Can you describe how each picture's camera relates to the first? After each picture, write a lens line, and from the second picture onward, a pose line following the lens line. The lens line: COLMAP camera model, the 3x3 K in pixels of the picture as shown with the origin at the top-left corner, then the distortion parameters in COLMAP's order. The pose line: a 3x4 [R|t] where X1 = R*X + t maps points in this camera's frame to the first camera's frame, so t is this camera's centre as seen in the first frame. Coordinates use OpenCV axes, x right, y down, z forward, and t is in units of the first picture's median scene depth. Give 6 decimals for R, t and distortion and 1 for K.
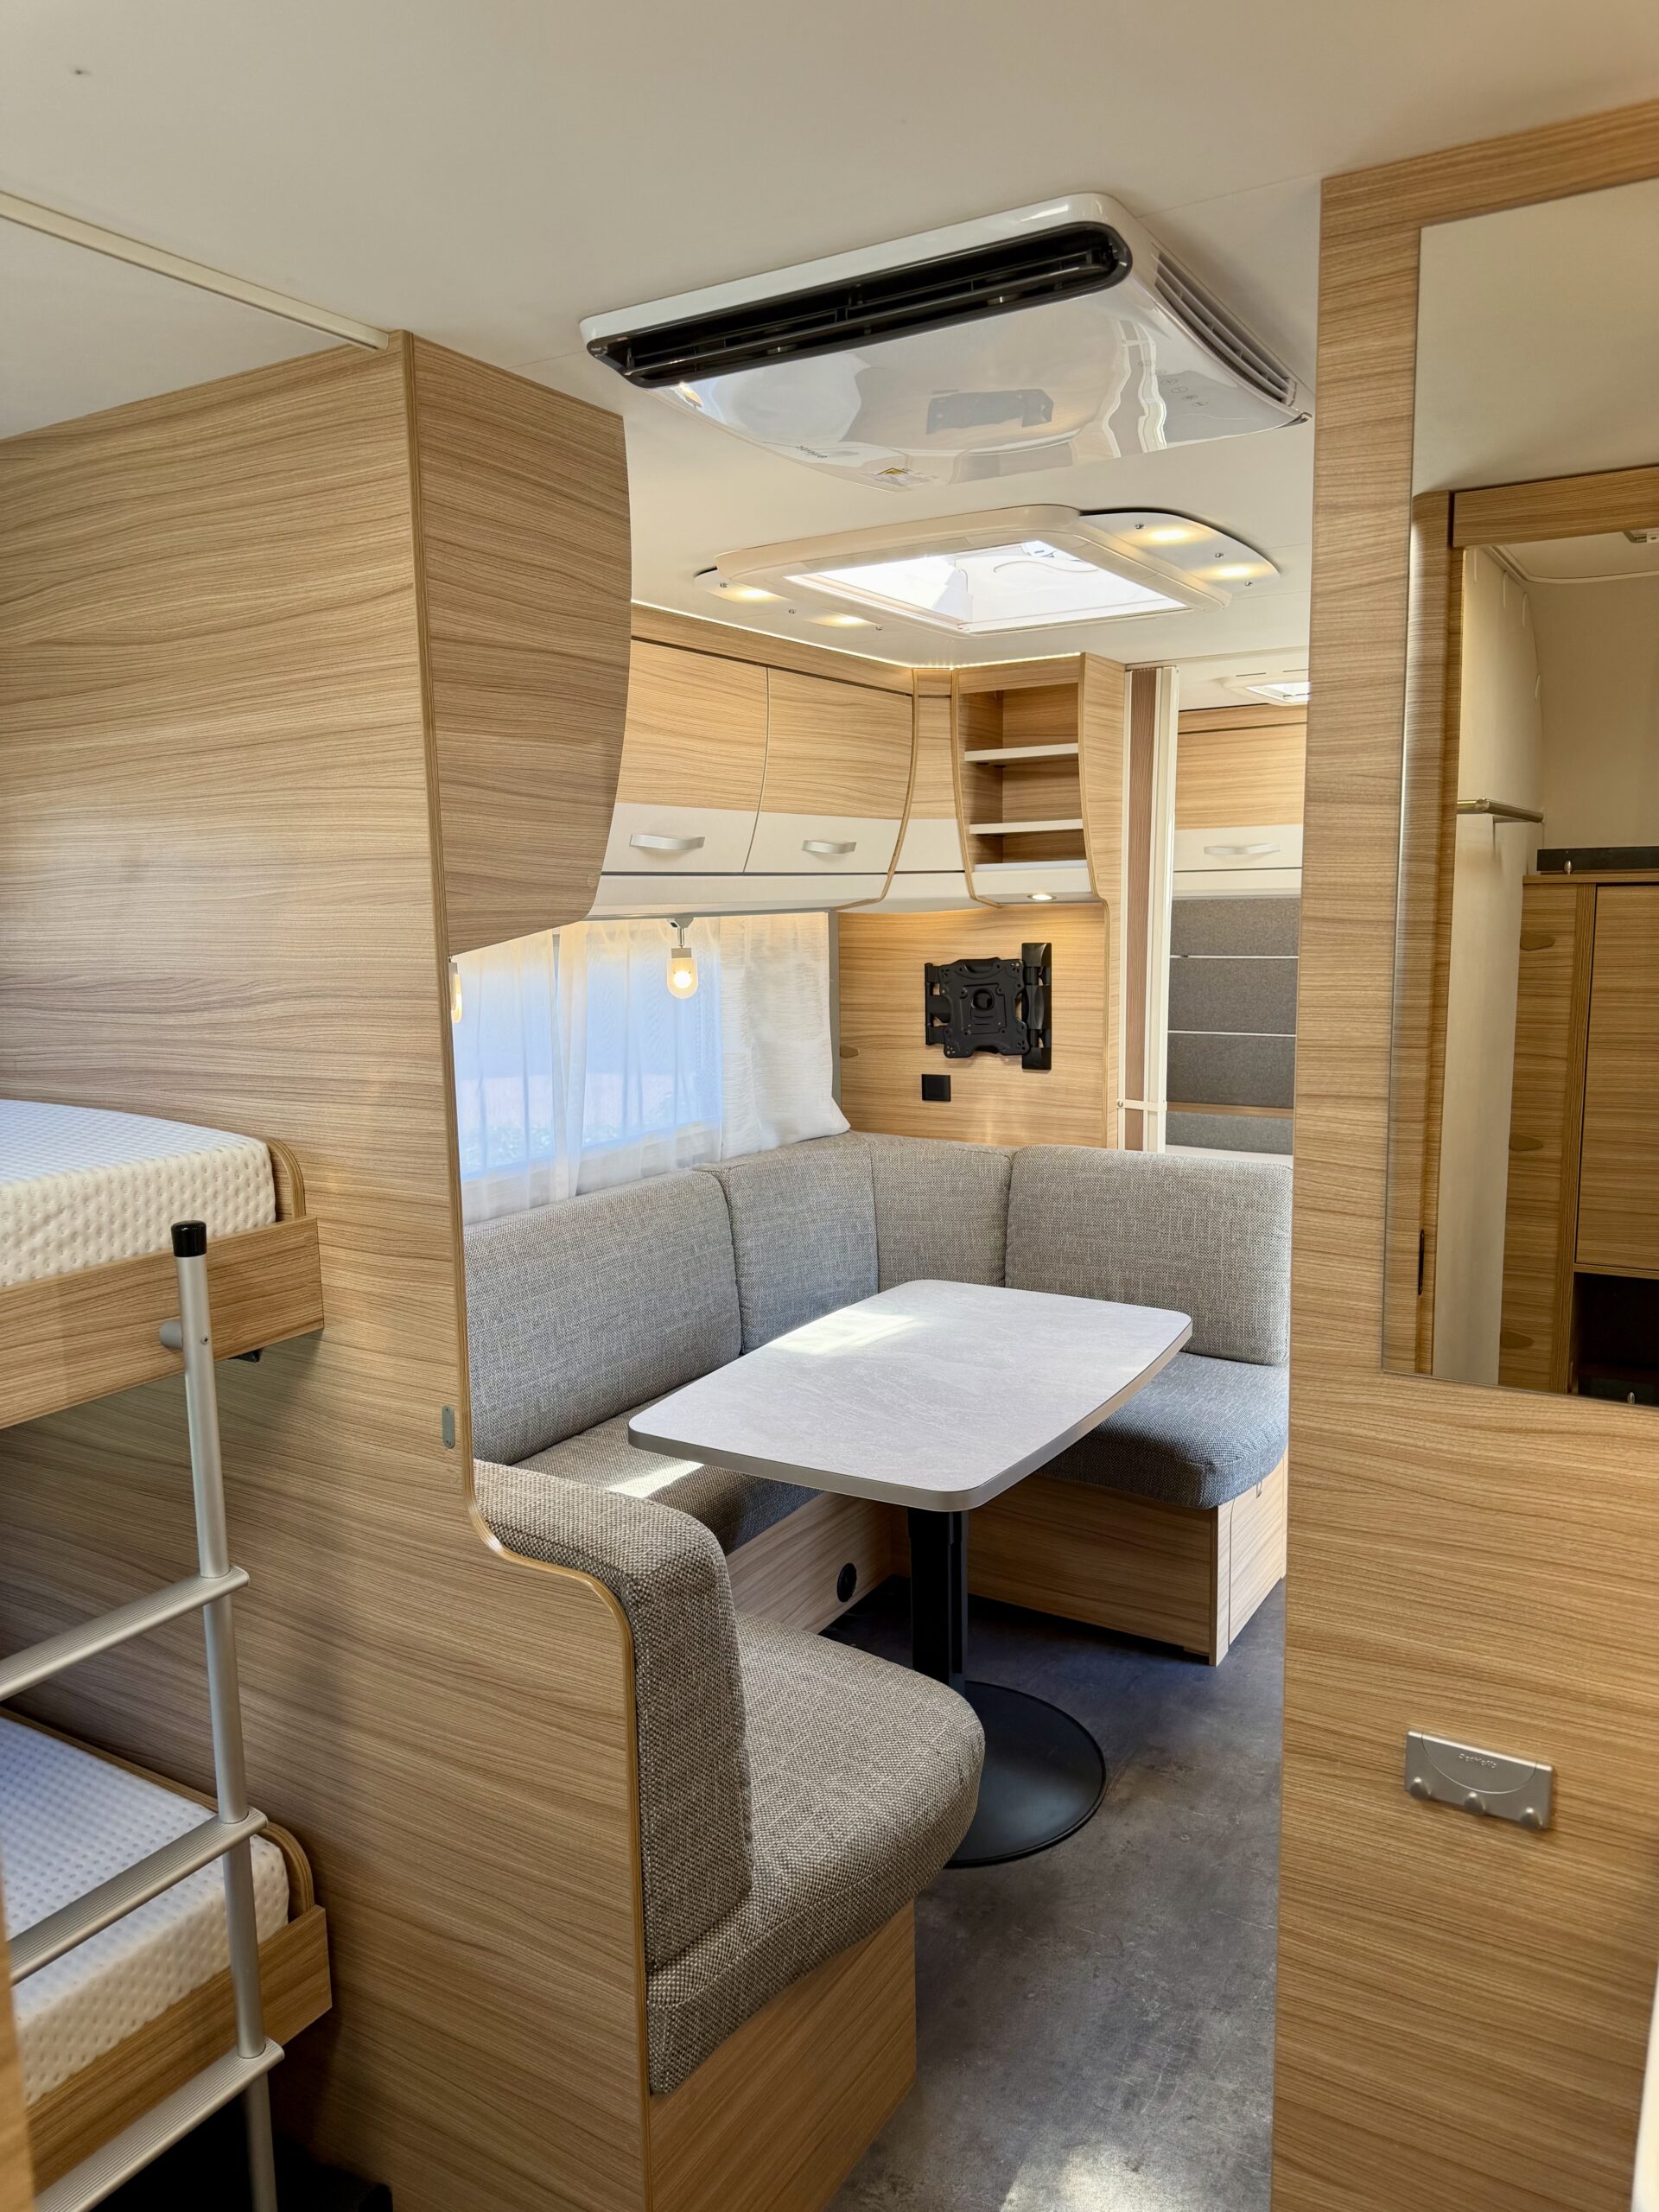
lens RADIAL K [[1556.4, 0, 835.2], [0, 1556.4, 1108.8], [0, 0, 1]] dist [0.077805, -0.107143]
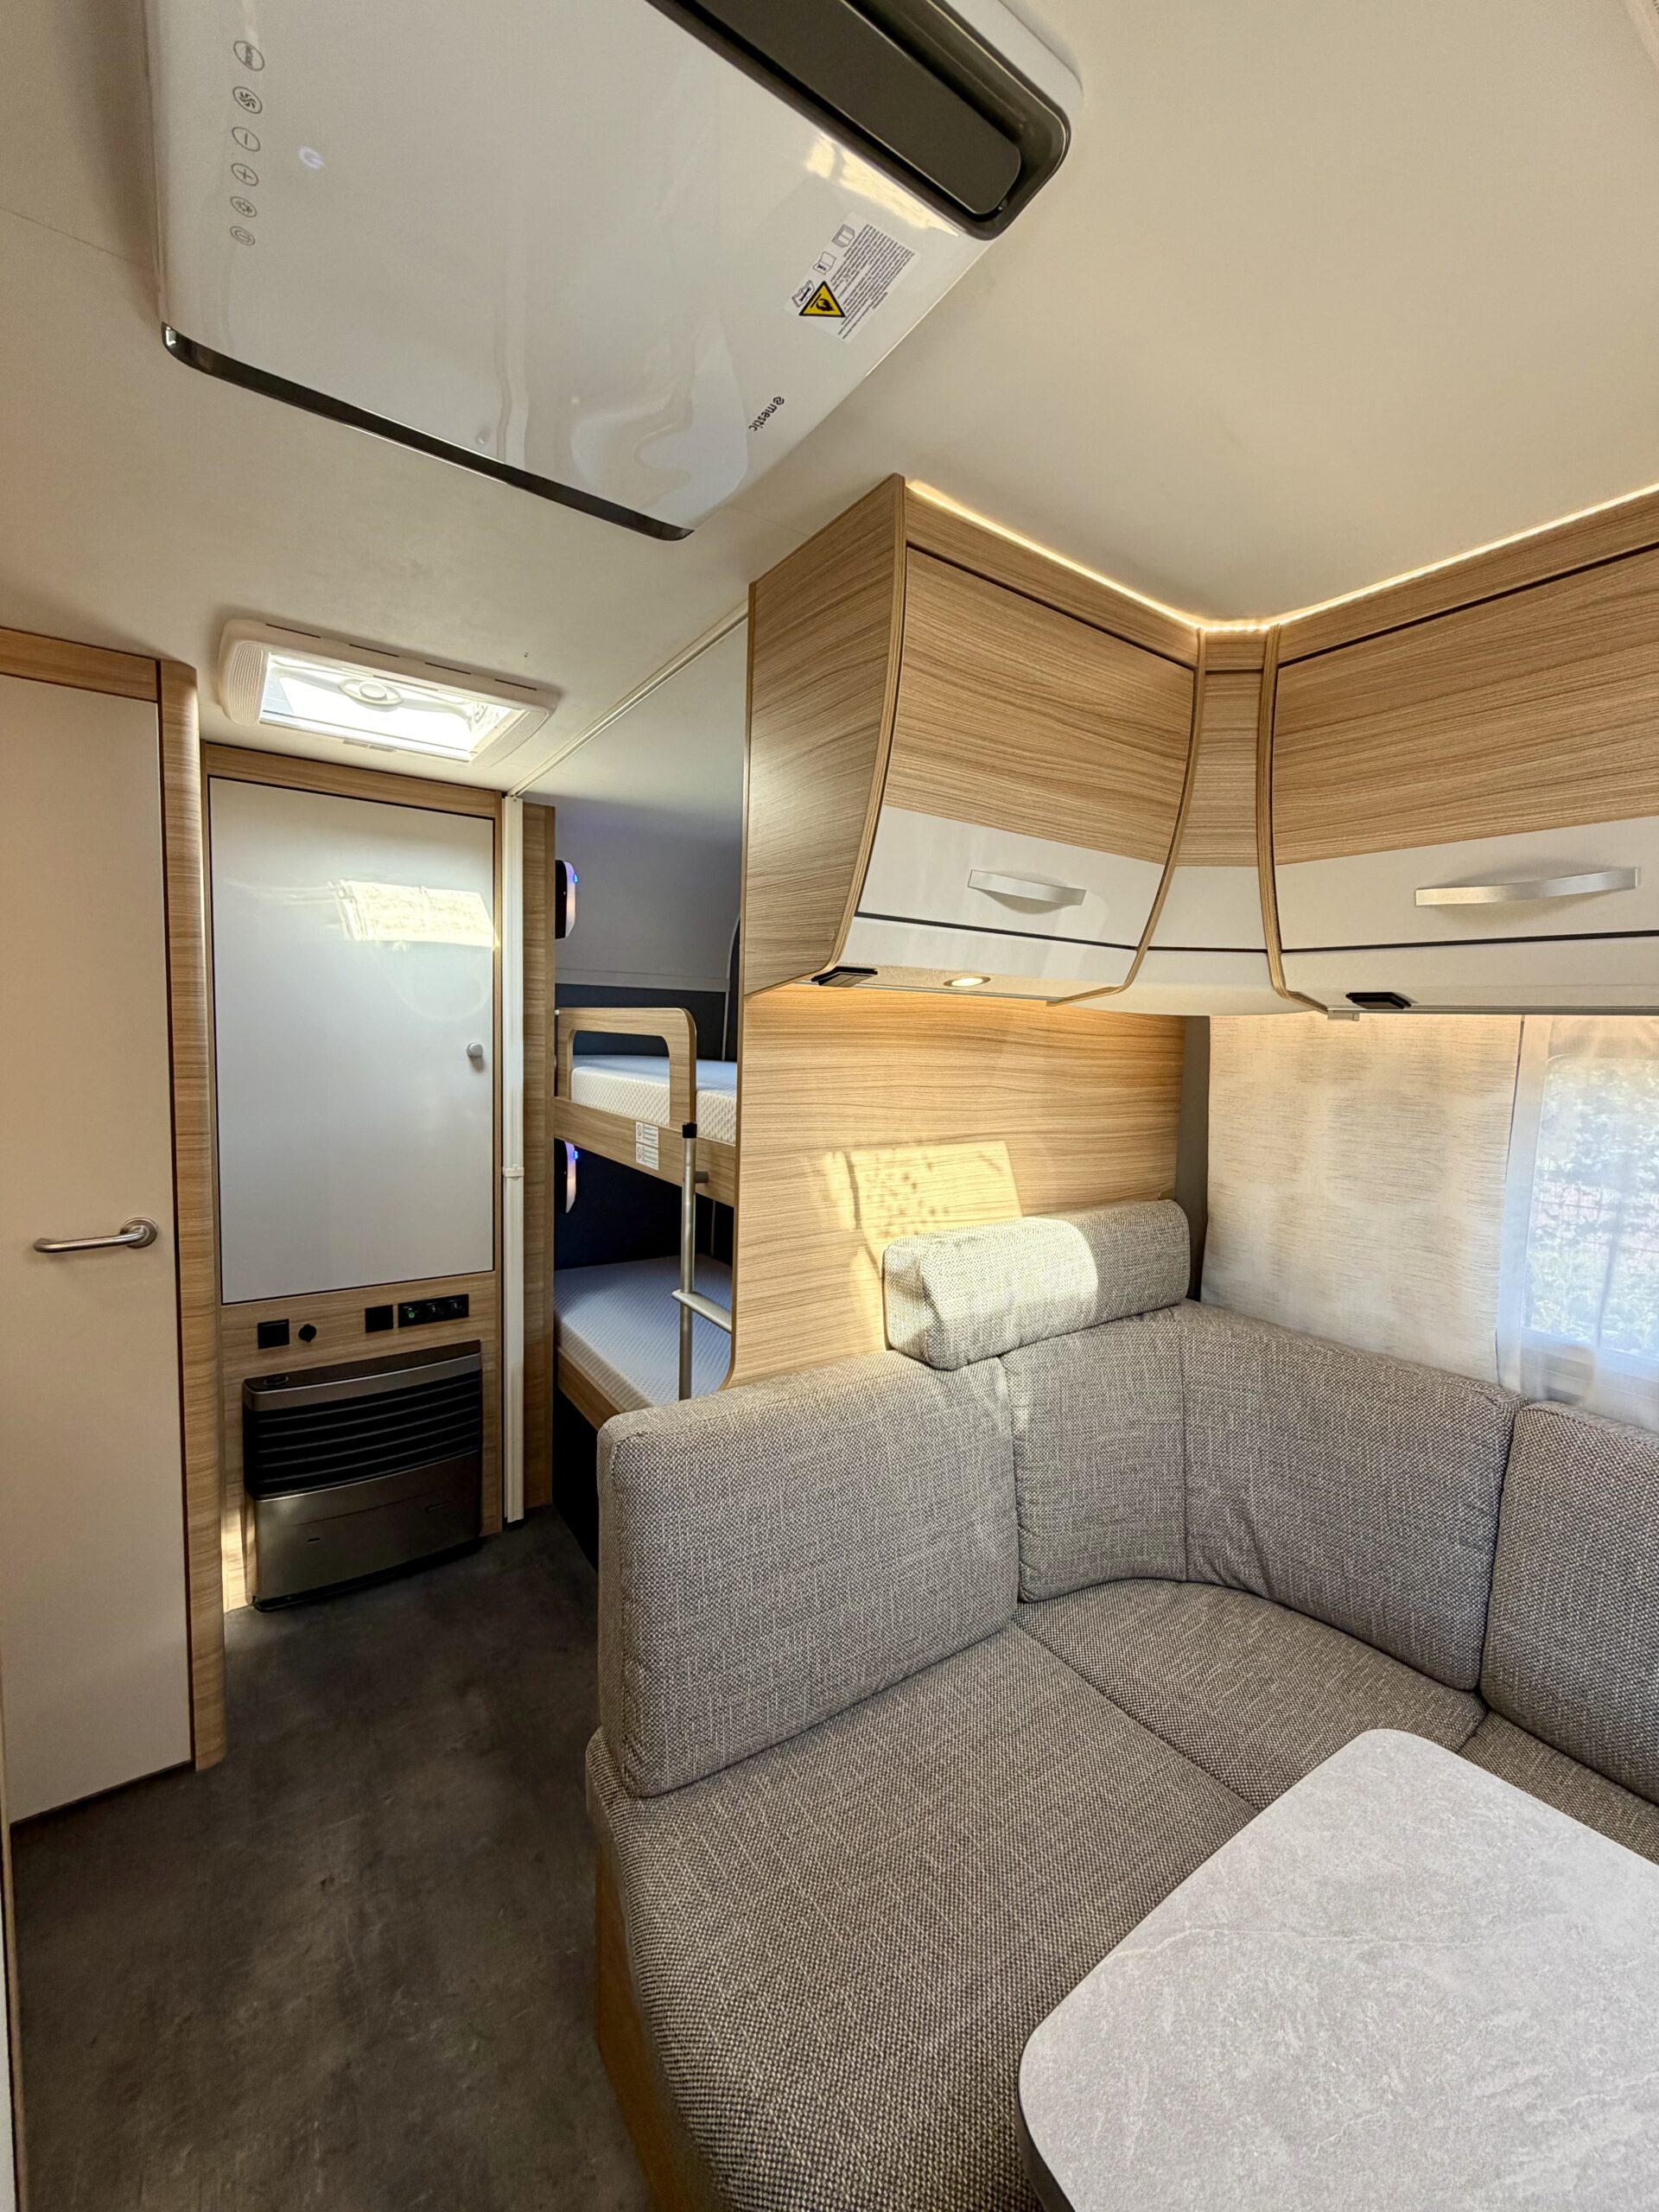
lens RADIAL K [[882.5, 0, 830.8], [0, 882.5, 1100.6], [0, 0, 1]] dist [0.000662, -0.000100]
pose [[-0.409706, 0.079929, -0.908709, 0.331650], [-0.151148, 0.976436, 0.154033, -0.097412], [0.899608, 0.200458, -0.387971, 0.973222]]
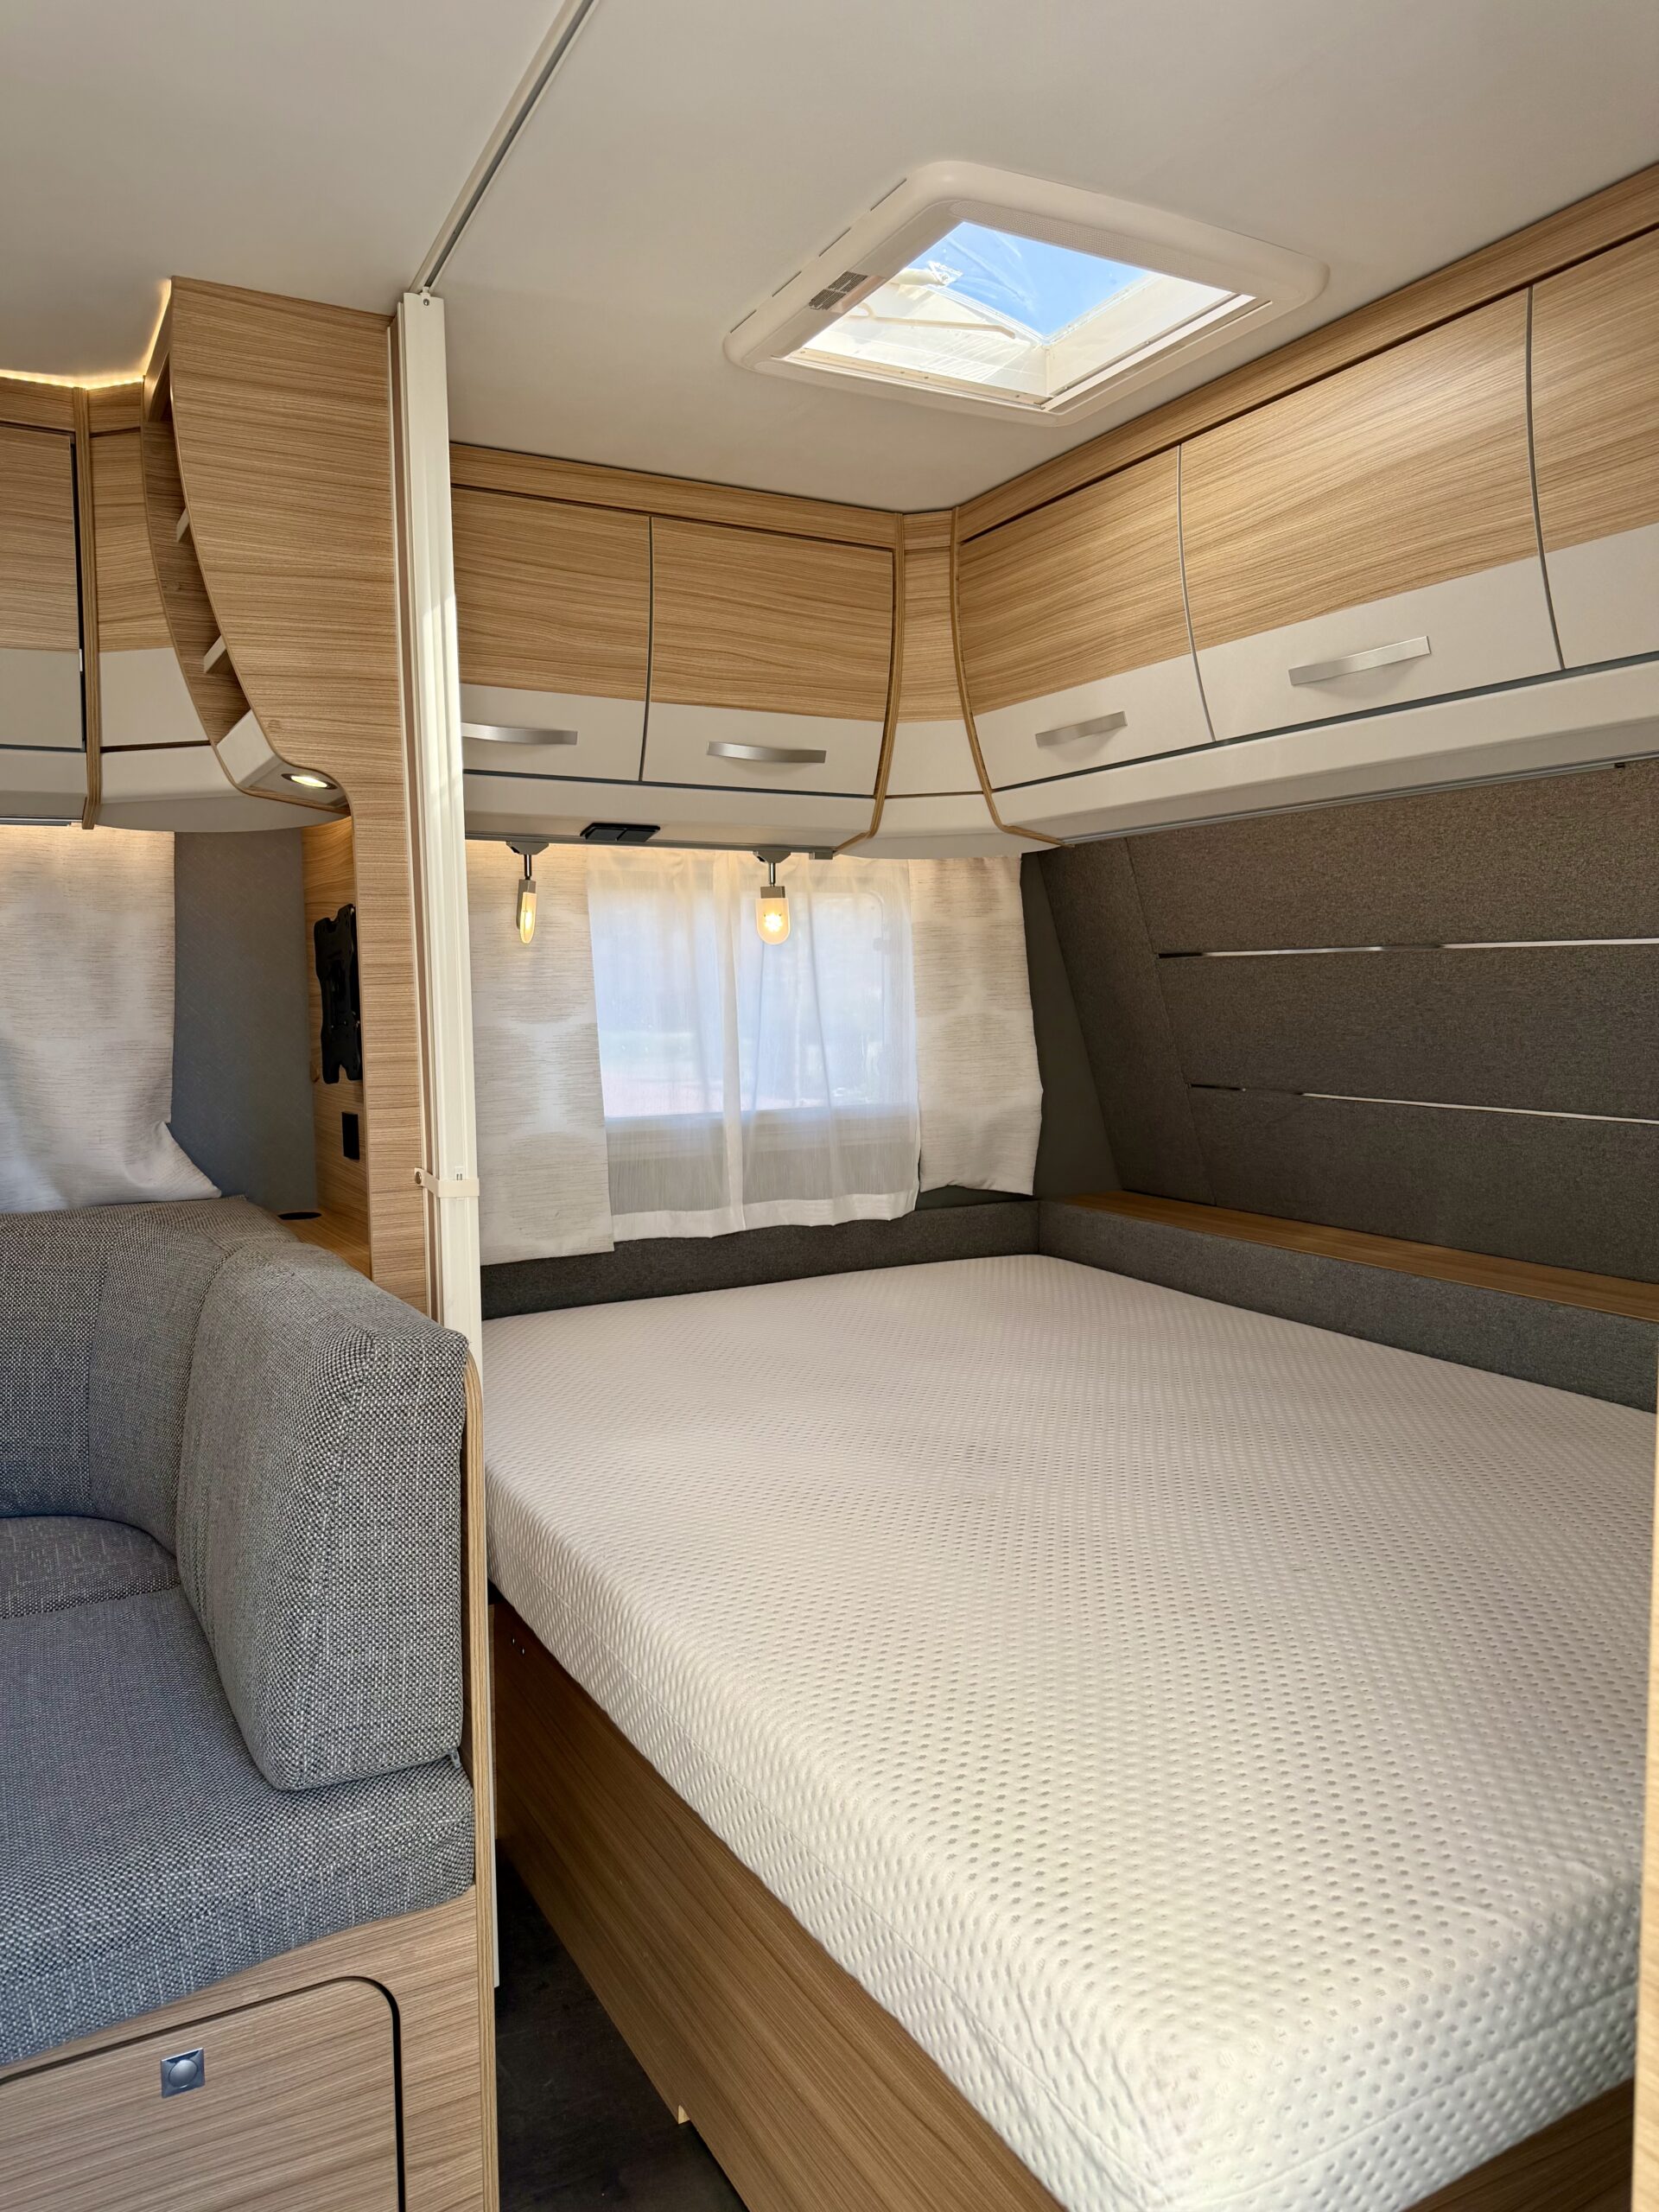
lens RADIAL K [[1556.4, 0, 826.8], [0, 1556.4, 1108.4], [0, 0, 1]] dist [0.077805, -0.107143]
pose [[0.864166, 0.047645, -0.500946, 0.958523], [-0.070354, 0.997169, -0.026525, -0.038005], [0.498264, 0.058165, 0.865072, 1.068939]]
